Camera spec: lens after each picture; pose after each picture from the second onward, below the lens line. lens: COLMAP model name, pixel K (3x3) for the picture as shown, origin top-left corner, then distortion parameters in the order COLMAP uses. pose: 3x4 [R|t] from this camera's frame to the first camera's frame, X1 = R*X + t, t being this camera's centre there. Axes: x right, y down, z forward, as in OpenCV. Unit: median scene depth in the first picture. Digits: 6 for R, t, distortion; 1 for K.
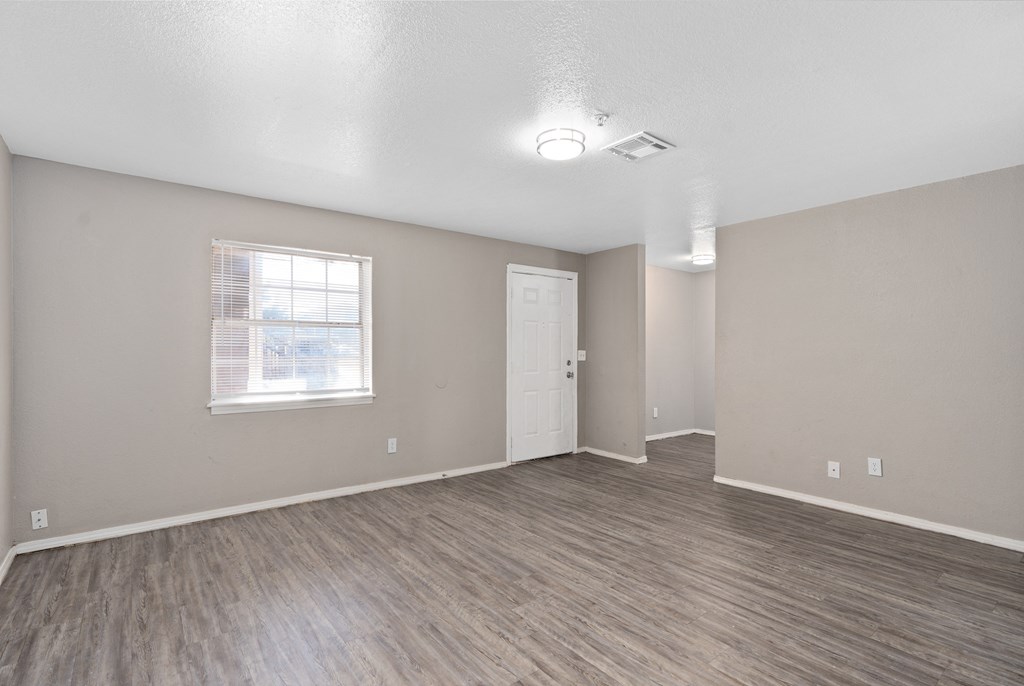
lens RADIAL K [[487.2, 0, 512.0], [0, 487.2, 343.0], [0, 0, 1]] dist [-0.002873, -0.000109]
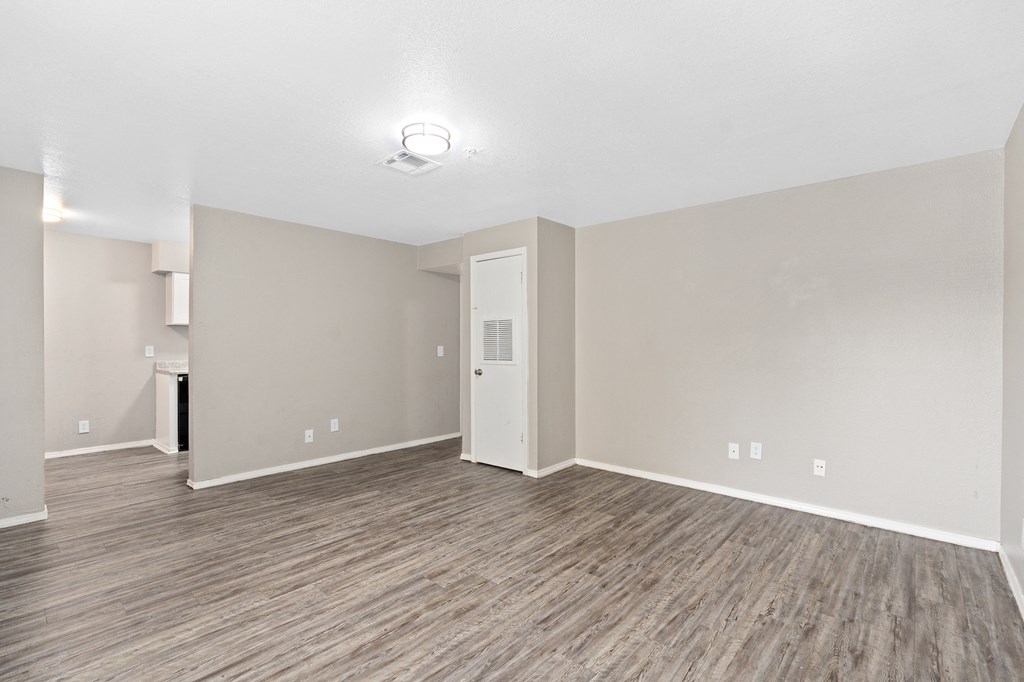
lens RADIAL K [[462.0, 0, 509.6], [0, 462.0, 344.1], [0, 0, 1]] dist [-0.002456, 0.000305]
pose [[-0.174518, -0.005949, 0.984636, -0.793472], [-0.018319, 0.999828, 0.002793, 0.010728], [-0.984483, -0.017551, -0.174597, 0.914112]]
